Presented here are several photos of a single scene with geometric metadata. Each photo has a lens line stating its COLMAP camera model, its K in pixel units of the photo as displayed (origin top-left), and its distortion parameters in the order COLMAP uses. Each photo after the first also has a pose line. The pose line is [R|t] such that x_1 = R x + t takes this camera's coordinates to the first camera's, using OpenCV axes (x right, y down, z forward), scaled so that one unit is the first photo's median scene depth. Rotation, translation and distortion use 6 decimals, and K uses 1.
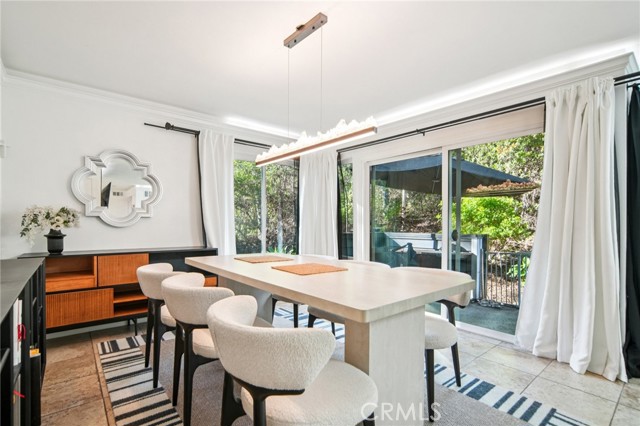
lens RADIAL K [[313.0, 0, 319.8], [0, 313.0, 228.2], [0, 0, 1]] dist [0.001637, 0.000497]
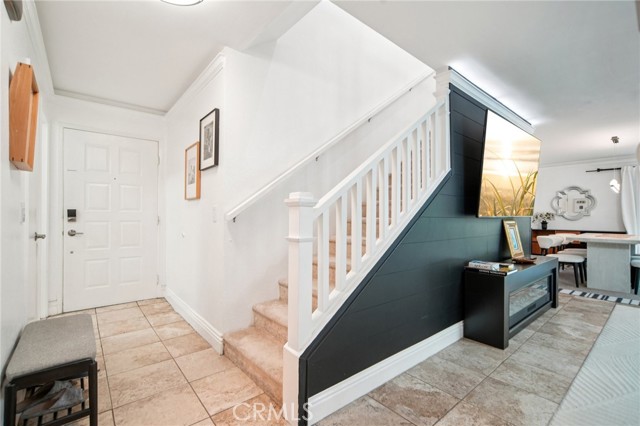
lens RADIAL K [[289.0, 0, 319.3], [0, 289.0, 219.5], [0, 0, 1]] dist [0.001882, 0.000508]
pose [[0.015003, -0.000453, -0.999887, 1.559926], [-0.018530, 0.999828, -0.000731, 0.030975], [0.999716, 0.018539, 0.014992, -0.951530]]
